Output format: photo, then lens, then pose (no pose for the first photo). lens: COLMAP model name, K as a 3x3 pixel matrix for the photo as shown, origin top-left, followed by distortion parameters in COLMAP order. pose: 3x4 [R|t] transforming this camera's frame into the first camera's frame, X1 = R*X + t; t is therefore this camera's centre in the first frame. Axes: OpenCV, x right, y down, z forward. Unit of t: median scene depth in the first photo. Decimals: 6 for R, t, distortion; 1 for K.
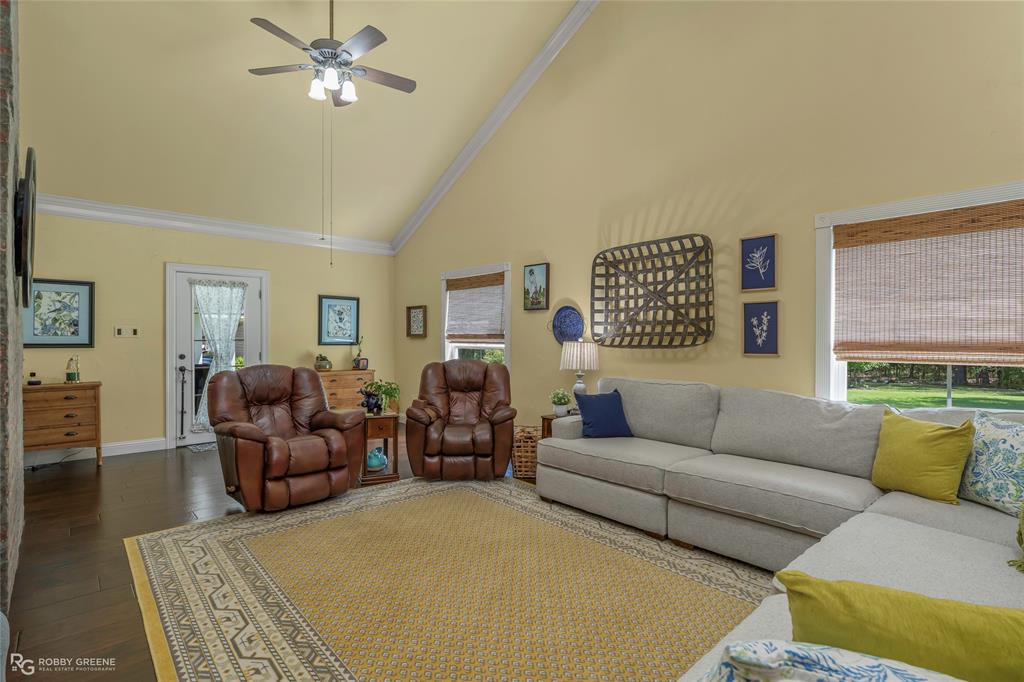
lens RADIAL K [[494.3, 0, 511.2], [0, 494.3, 347.1], [0, 0, 1]] dist [-0.005740, 0.000242]
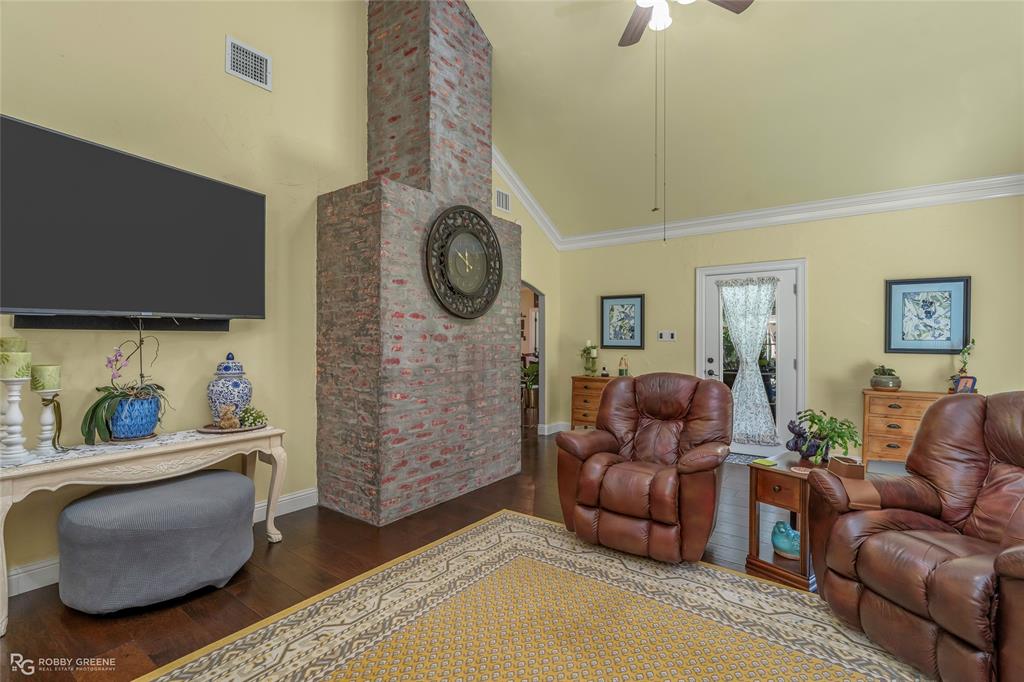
lens RADIAL K [[466.7, 0, 511.7], [0, 466.7, 340.2], [0, 0, 1]] dist [-0.004635, 0.000129]
pose [[0.203986, -0.000796, -0.978973, 0.207007], [-0.021955, 0.999744, -0.005388, -0.008791], [0.978728, 0.022593, 0.203917, 0.497420]]
